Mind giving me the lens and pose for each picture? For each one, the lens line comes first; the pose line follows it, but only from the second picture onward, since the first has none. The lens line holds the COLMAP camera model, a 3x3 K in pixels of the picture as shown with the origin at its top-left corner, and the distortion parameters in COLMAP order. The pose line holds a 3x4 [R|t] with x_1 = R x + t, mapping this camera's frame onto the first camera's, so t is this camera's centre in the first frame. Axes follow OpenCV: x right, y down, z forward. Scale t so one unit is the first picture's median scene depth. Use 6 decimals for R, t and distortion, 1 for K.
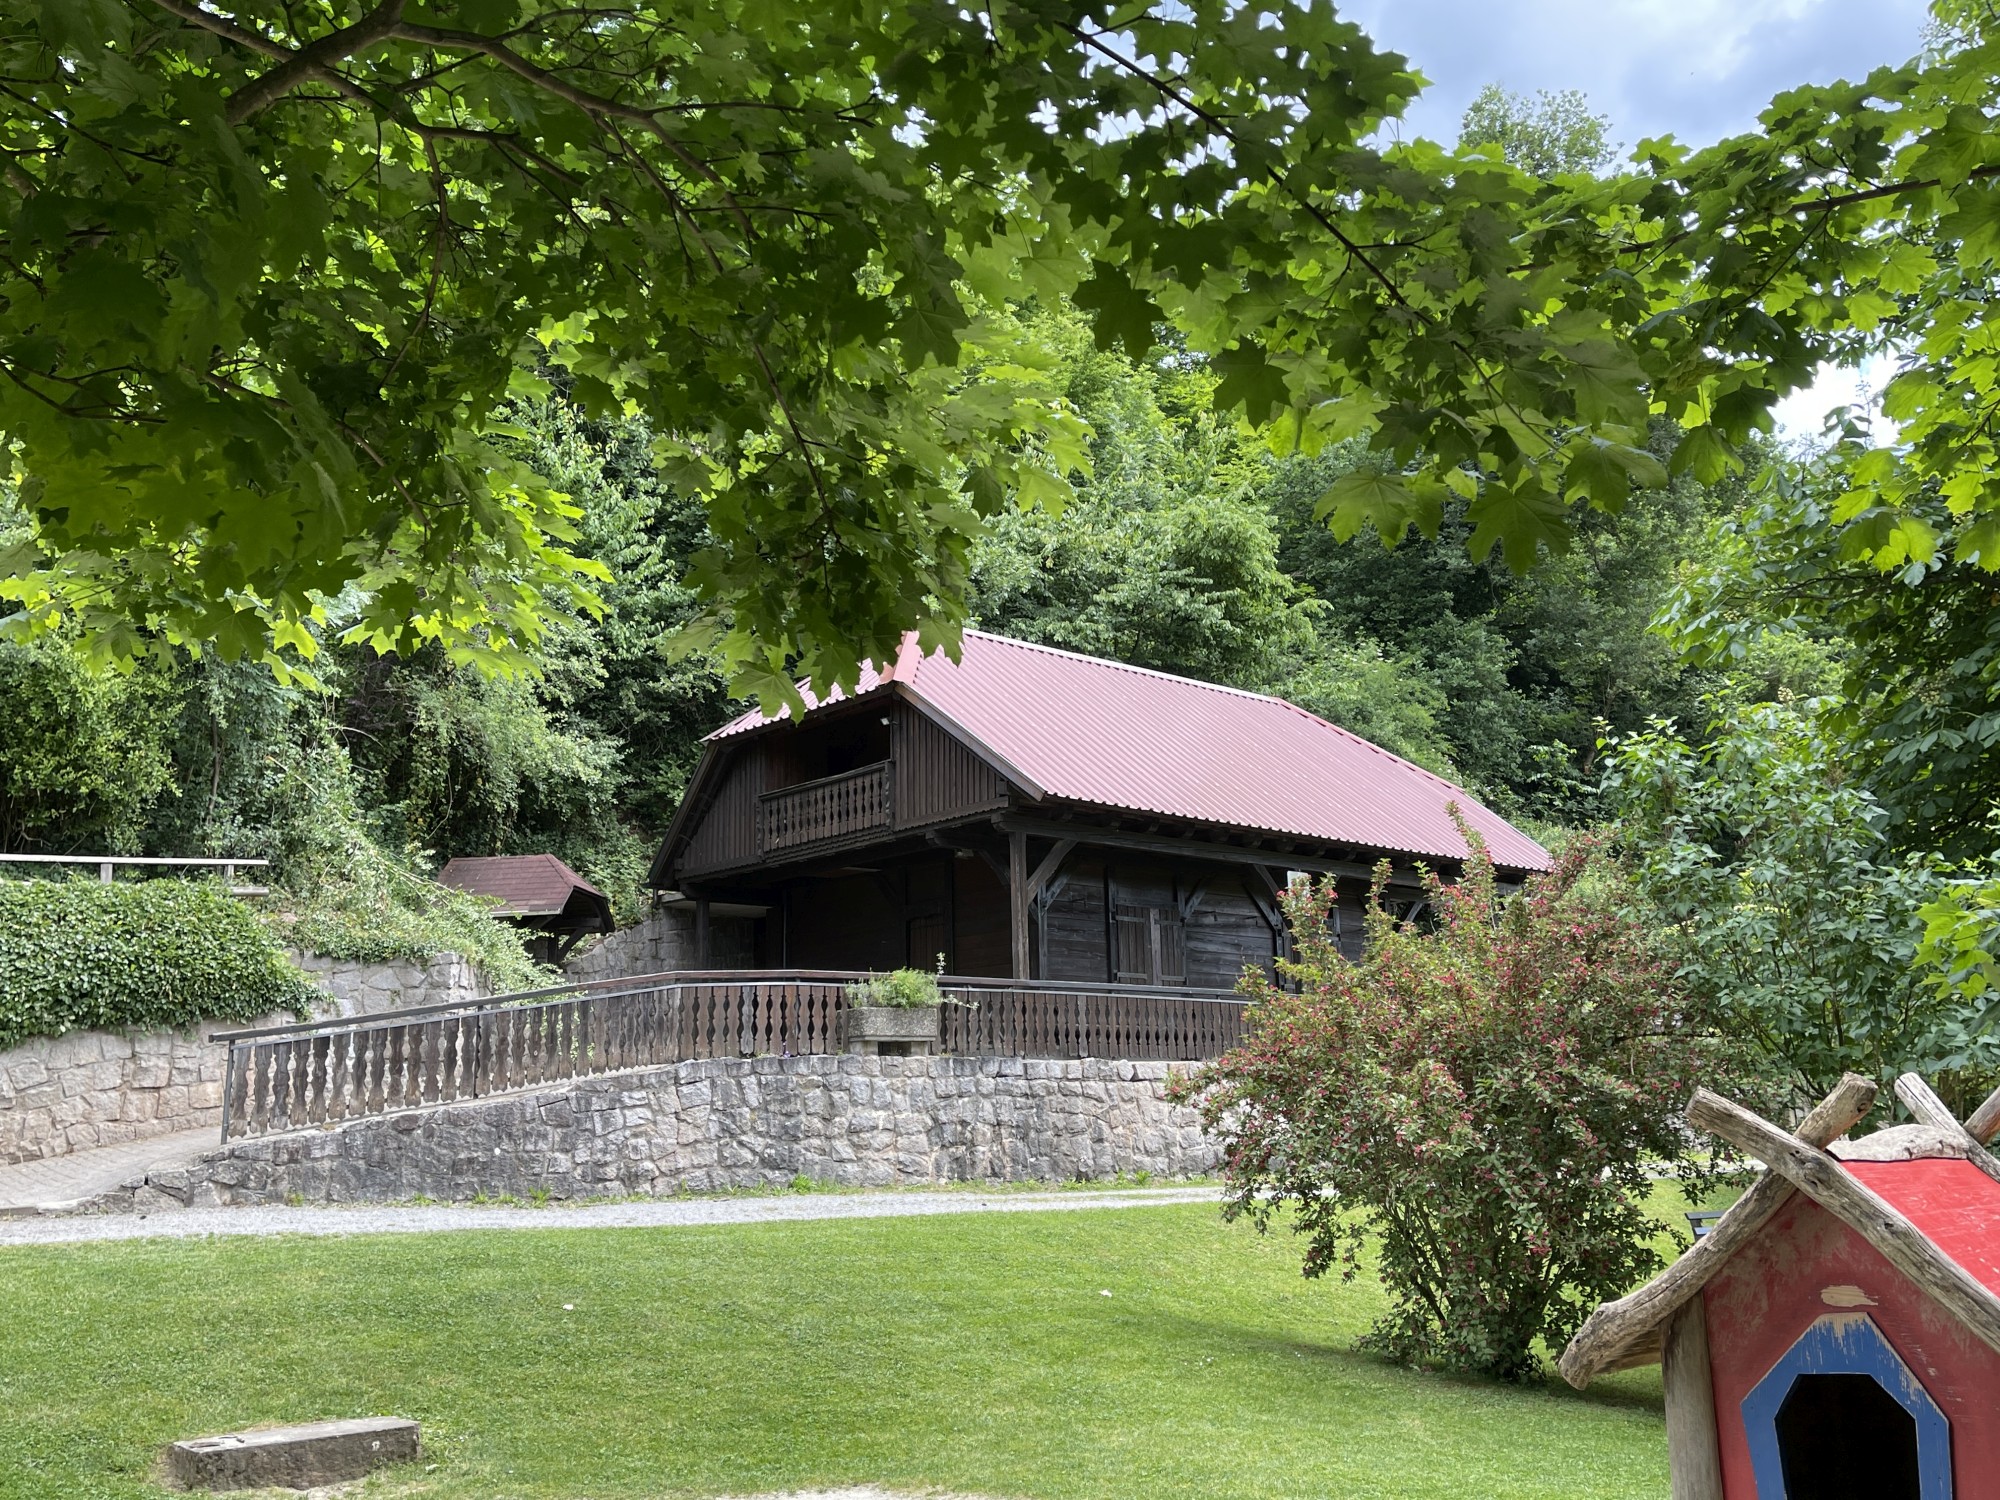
lens RADIAL K [[1760.2, 0, 1009.3], [0, 1760.2, 761.6], [0, 0, 1]] dist [0.062613, -0.050393]
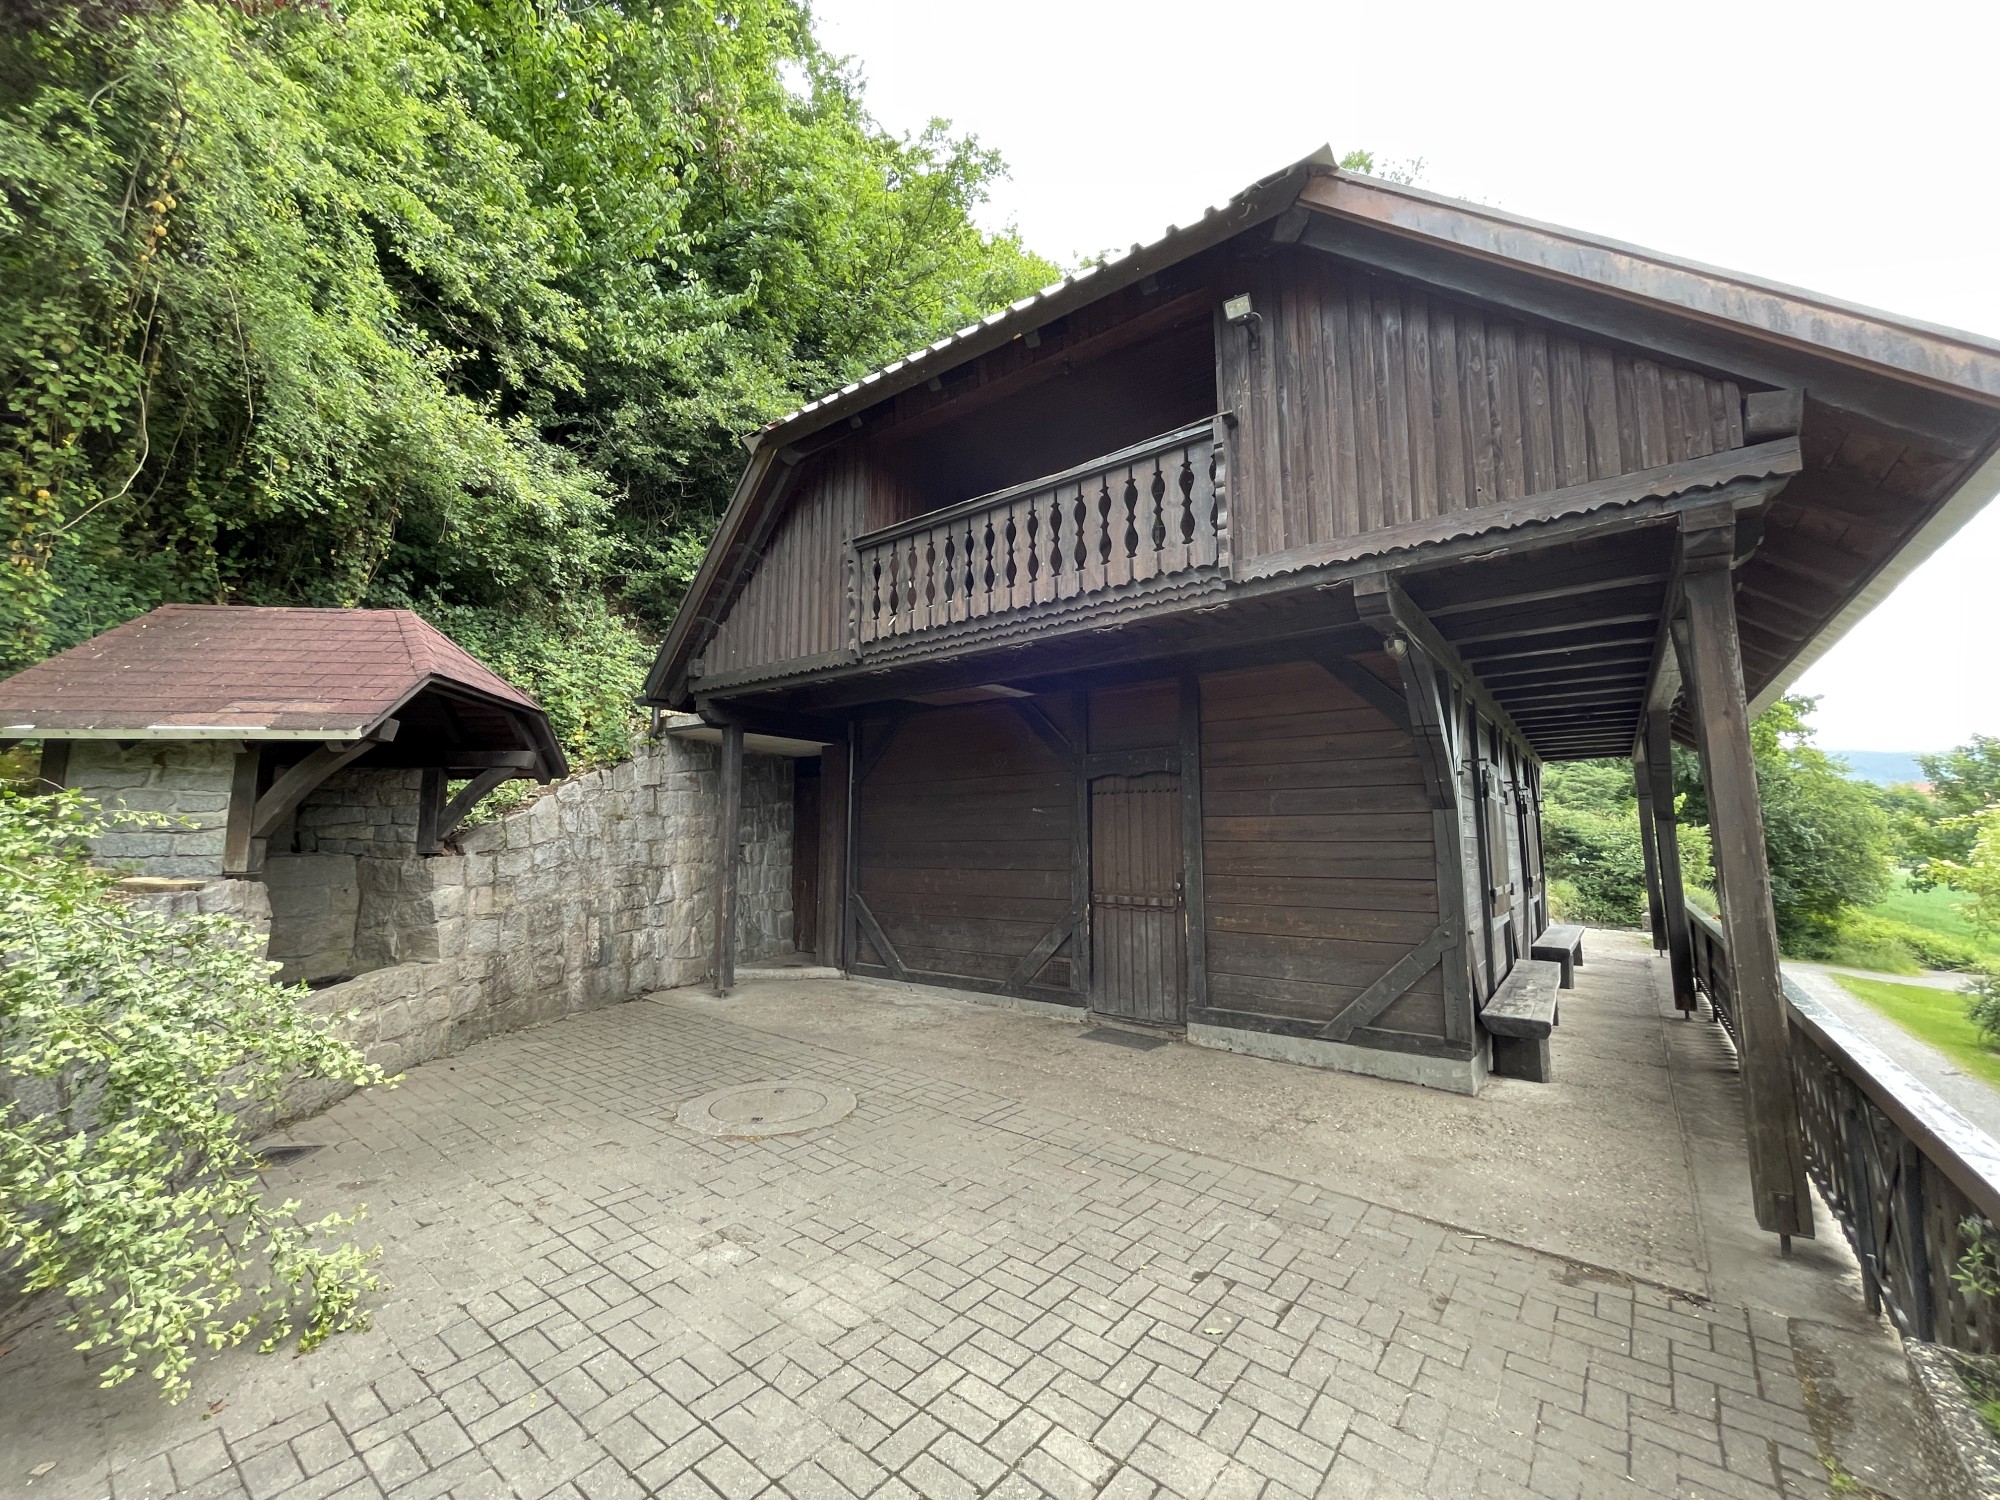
lens RADIAL K [[794.2, 0, 989.2], [0, 794.2, 753.3], [0, 0, 1]] dist [-0.001103, 0.000019]
pose [[0.984252, 0.045777, 0.170740, -0.165309], [-0.061070, 0.994472, 0.085416, 0.072143], [-0.165886, -0.094498, 0.981607, 0.884401]]
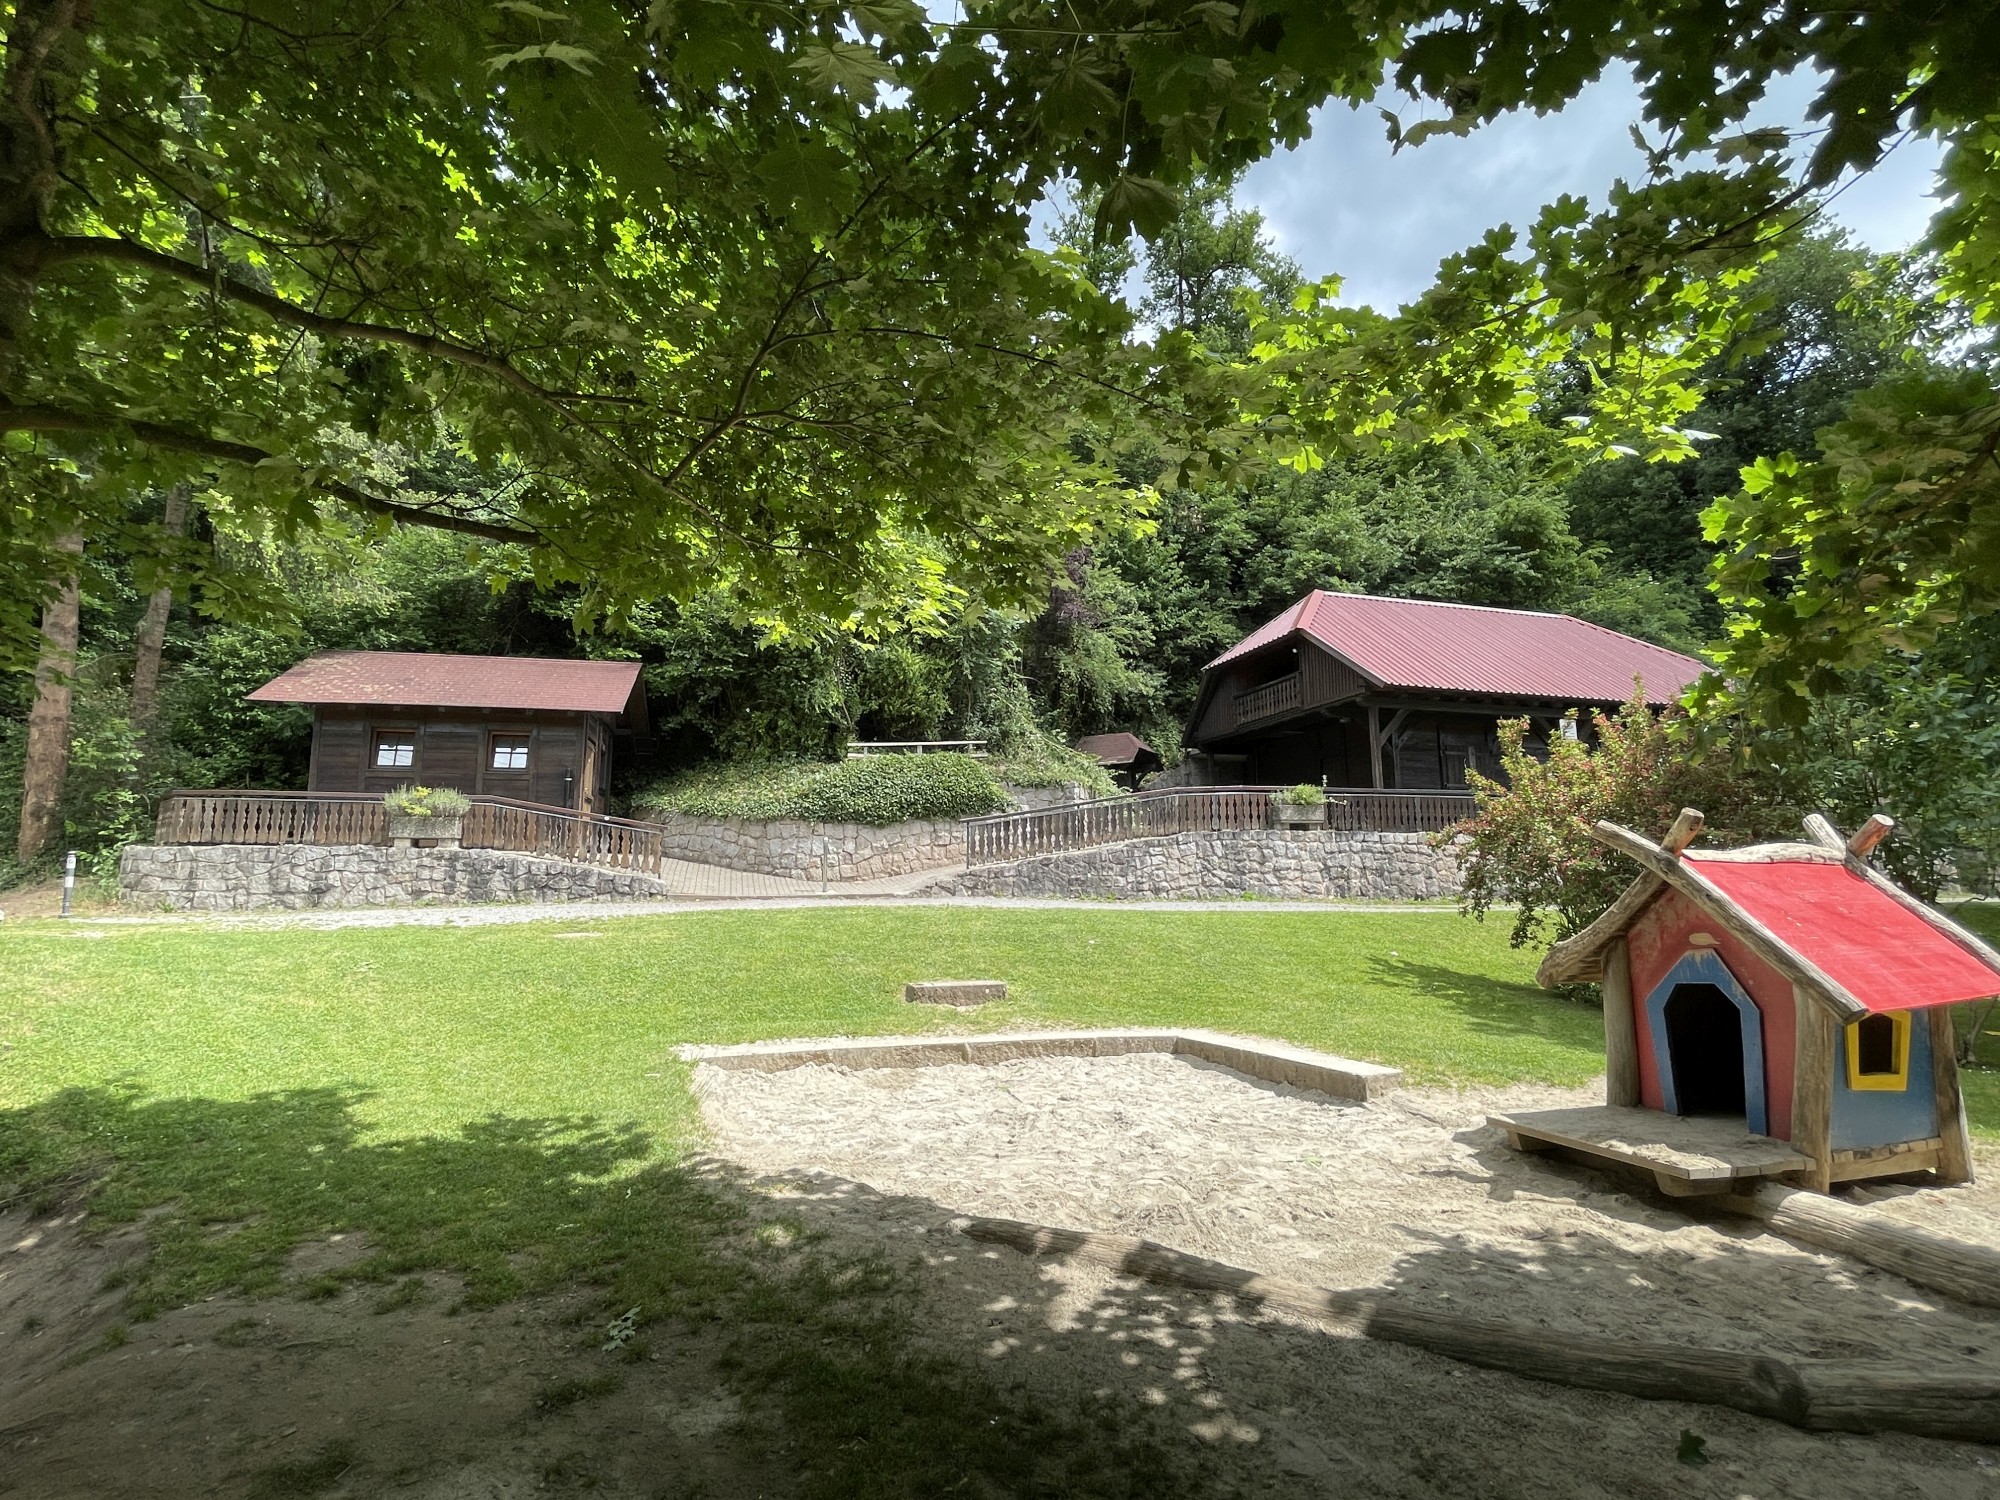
lens RADIAL K [[944.9, 0, 1008.4], [0, 944.9, 759.2], [0, 0, 1]] dist [0.004784, -0.000043]
pose [[0.906902, -0.040704, -0.419370, 0.070858], [0.073553, 0.995334, 0.062456, 0.006812], [0.414871, -0.087487, 0.905664, -0.019559]]
